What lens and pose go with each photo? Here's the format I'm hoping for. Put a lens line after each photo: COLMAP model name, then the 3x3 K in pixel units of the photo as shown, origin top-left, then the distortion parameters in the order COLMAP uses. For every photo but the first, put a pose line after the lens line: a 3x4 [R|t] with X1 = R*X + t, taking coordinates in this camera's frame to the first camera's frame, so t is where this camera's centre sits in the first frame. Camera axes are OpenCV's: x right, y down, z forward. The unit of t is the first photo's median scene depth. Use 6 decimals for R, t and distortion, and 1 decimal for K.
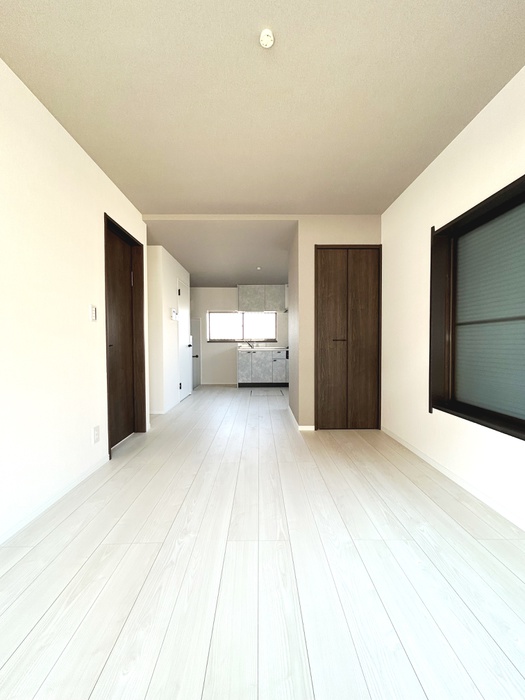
lens RADIAL K [[281.8, 0, 262.5], [0, 281.8, 350.0], [0, 0, 1]] dist [0.001187, 0.000061]
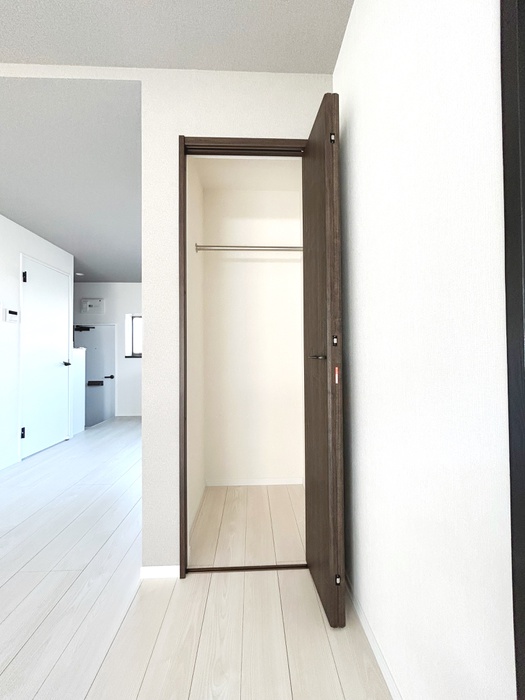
lens RADIAL K [[281.8, 0, 262.5], [0, 281.8, 350.0], [0, 0, 1]] dist [0.001187, 0.000061]
pose [[0.999602, -0.007513, 0.027205, 0.296037], [0.008717, 0.998975, -0.044425, -0.024556], [-0.026843, 0.044644, 0.998642, 0.574748]]
